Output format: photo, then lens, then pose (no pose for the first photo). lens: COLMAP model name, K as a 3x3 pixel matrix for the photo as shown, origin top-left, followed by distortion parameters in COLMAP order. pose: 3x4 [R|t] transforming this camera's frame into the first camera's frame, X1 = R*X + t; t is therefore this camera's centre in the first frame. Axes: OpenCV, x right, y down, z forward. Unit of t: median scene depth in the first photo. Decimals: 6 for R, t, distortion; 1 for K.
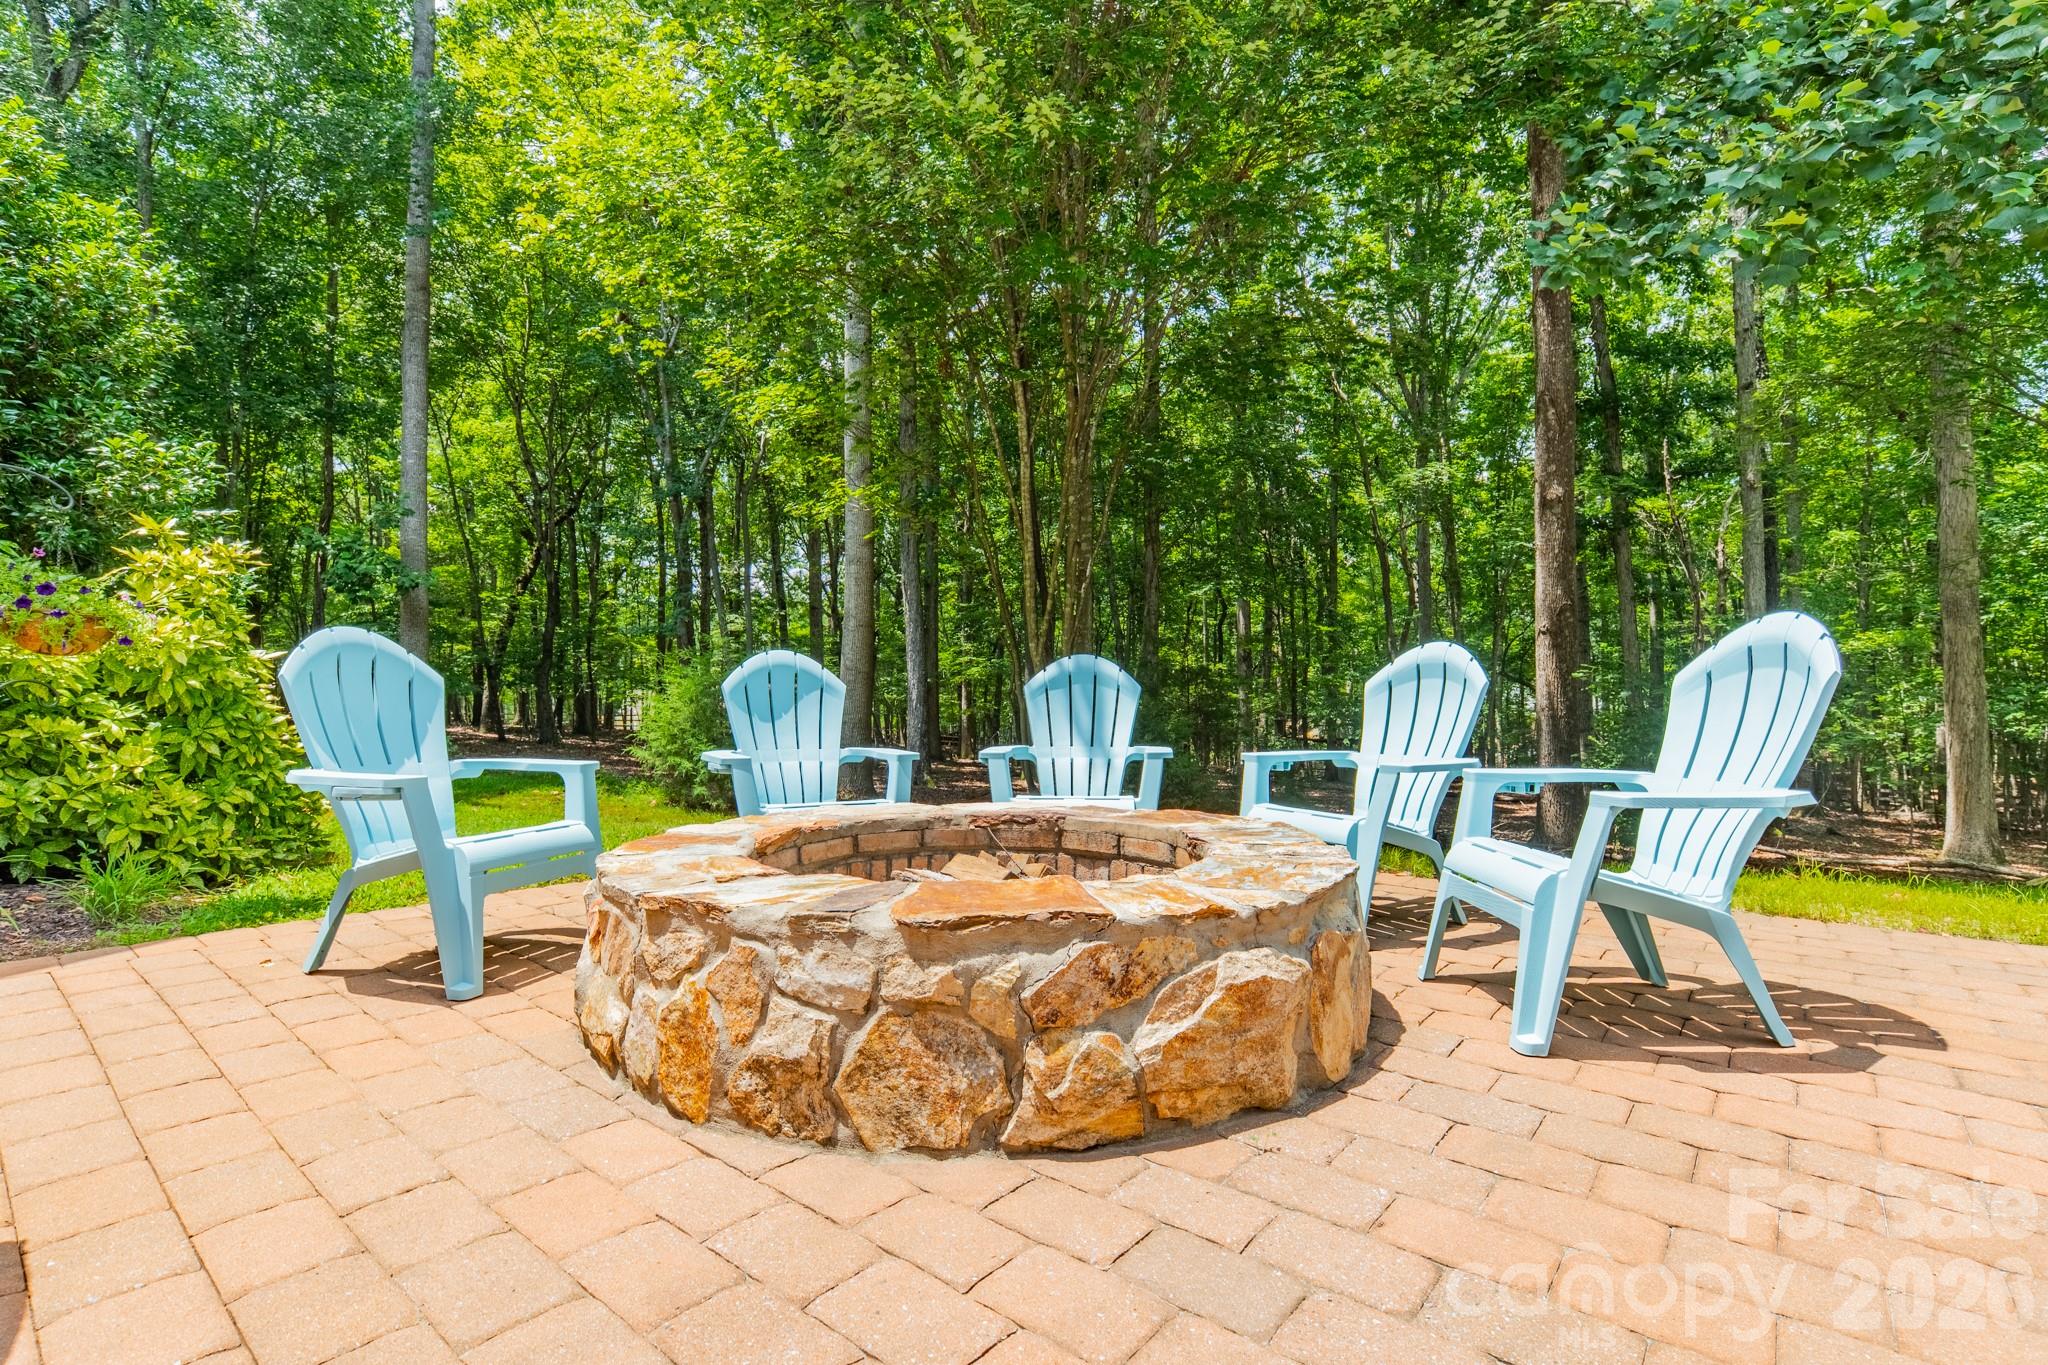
lens RADIAL K [[945.8, 0, 1037.2], [0, 945.8, 691.9], [0, 0, 1]] dist [-0.018783, 0.000650]
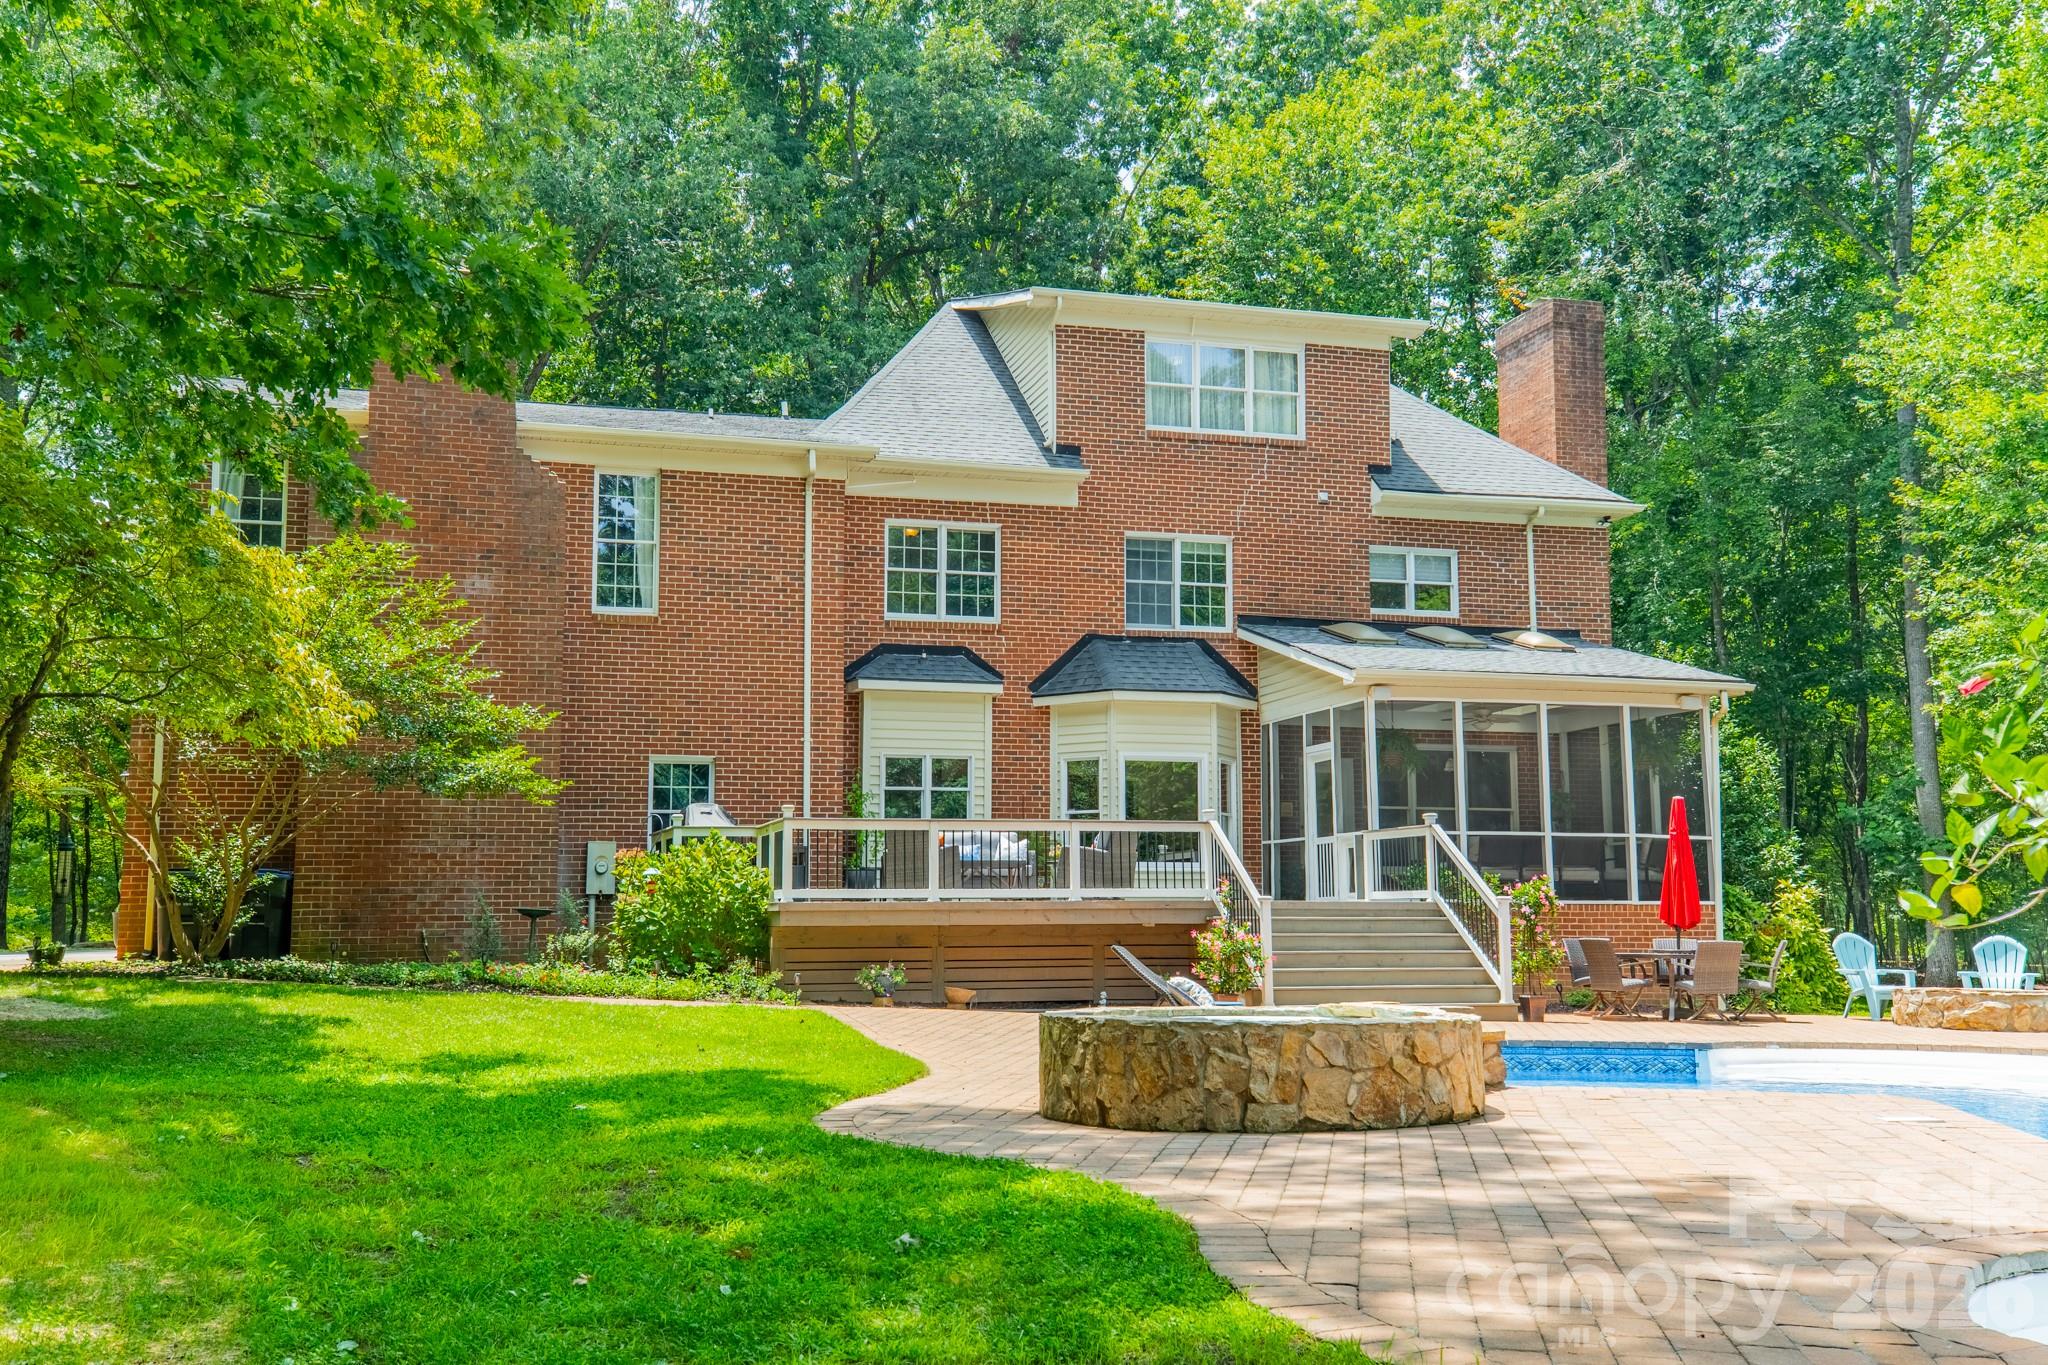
lens RADIAL K [[1964.5, 0, 1024.0], [0, 1964.5, 682.5], [0, 0, 1]] dist [0.122638, -0.003567]
pose [[0.489811, -0.113055, -0.864467, 3.117483], [0.012104, 0.992343, -0.122920, -0.074986], [0.871745, 0.049744, 0.487429, -3.869149]]
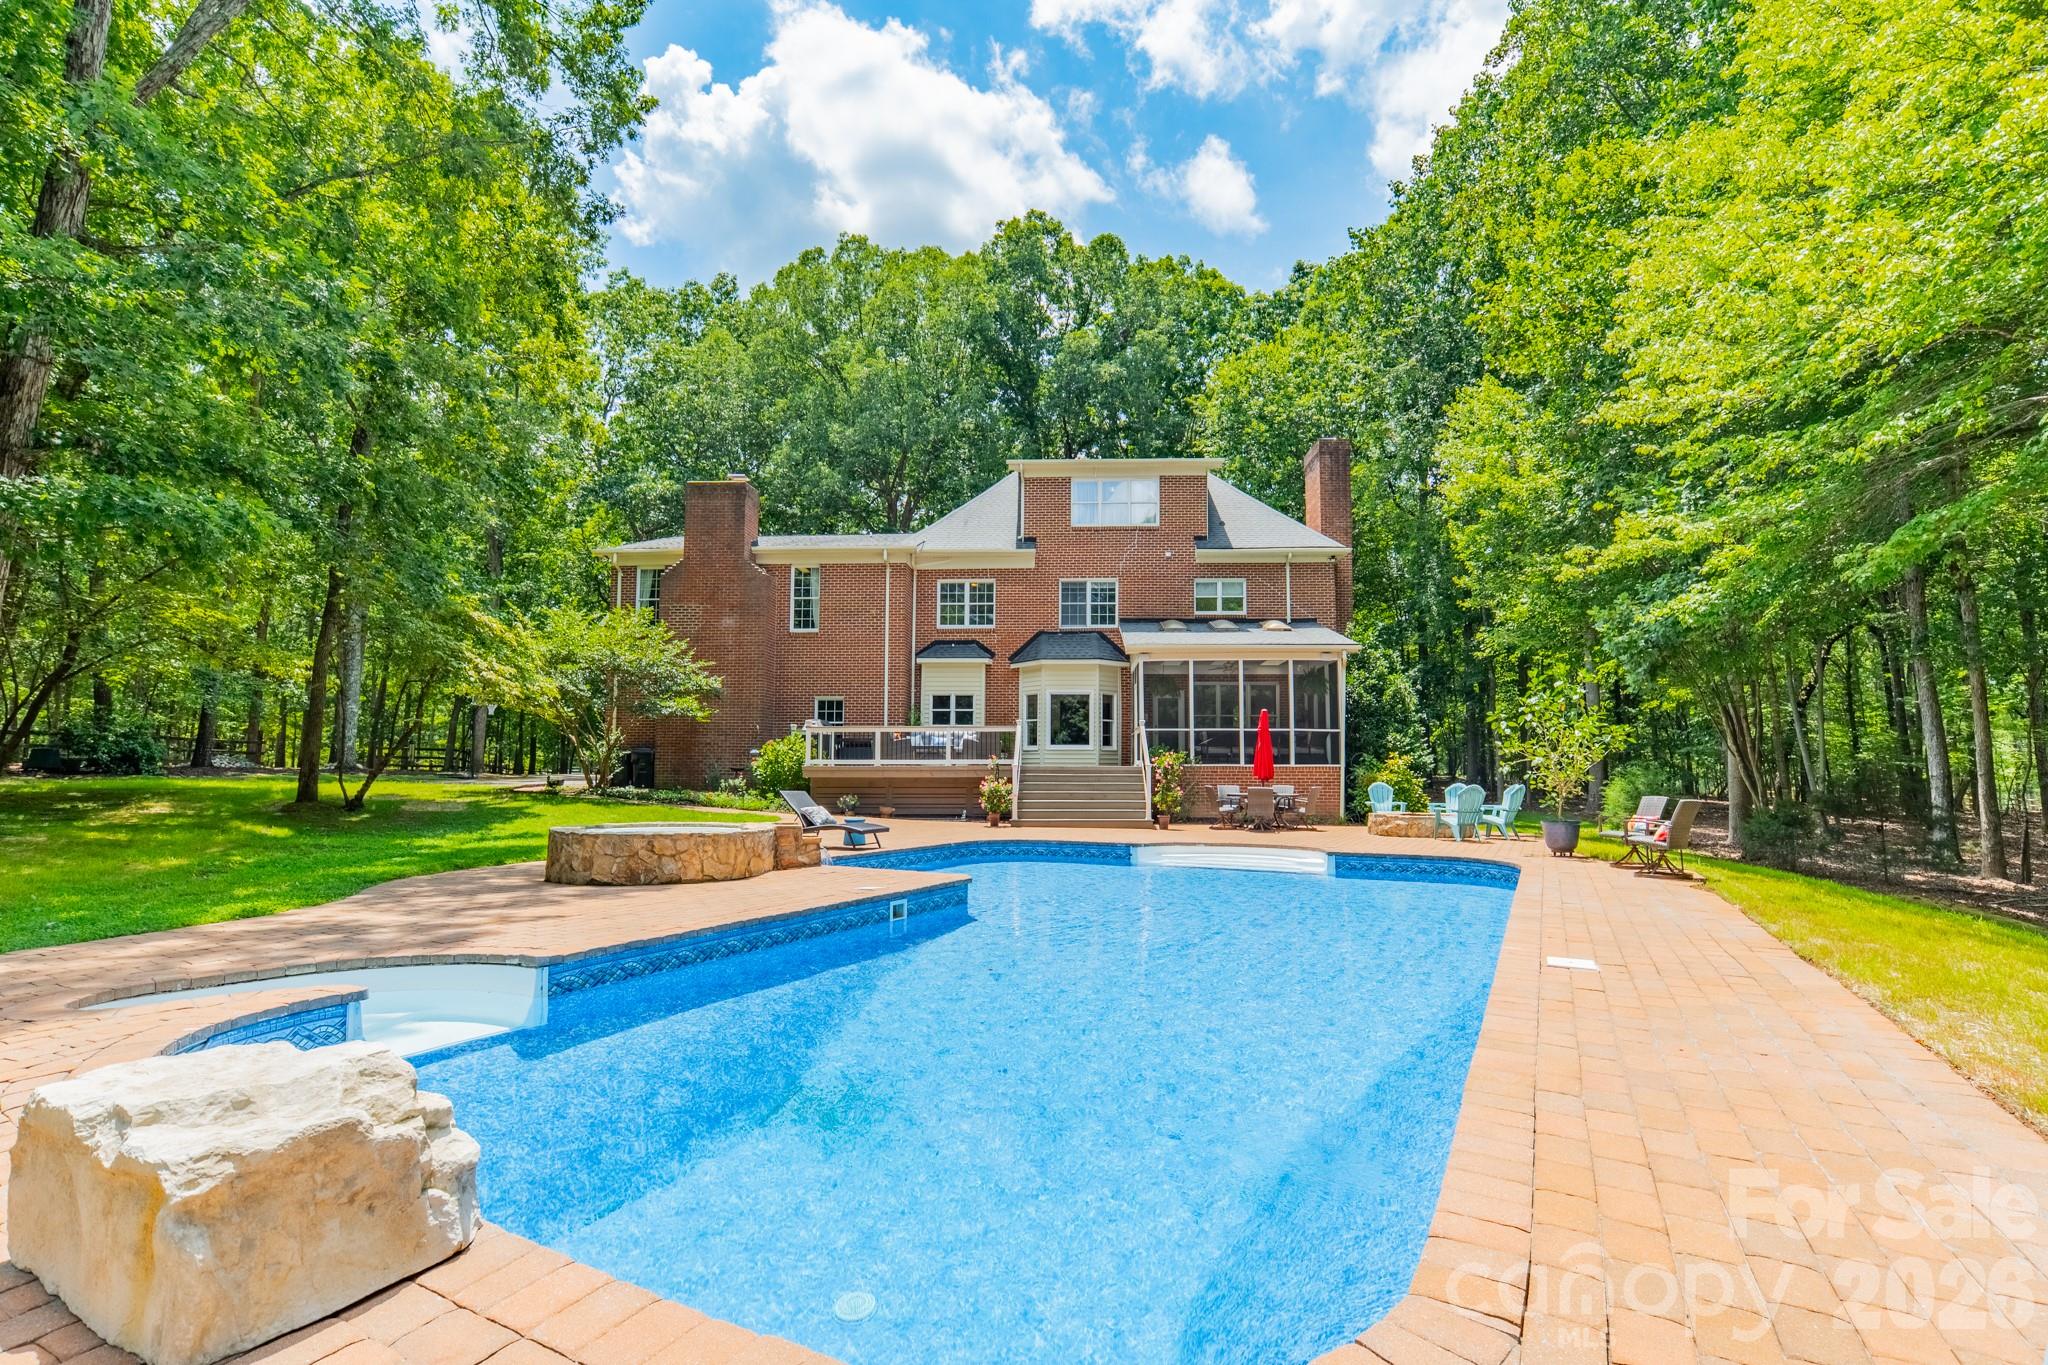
lens RADIAL K [[945.8, 0, 1037.2], [0, 945.8, 691.9], [0, 0, 1]] dist [-0.018783, 0.000650]
pose [[0.182668, -0.082871, -0.979676, 3.690716], [0.004514, 0.996502, -0.083452, -0.106536], [0.983164, 0.010822, 0.182403, -1.785663]]
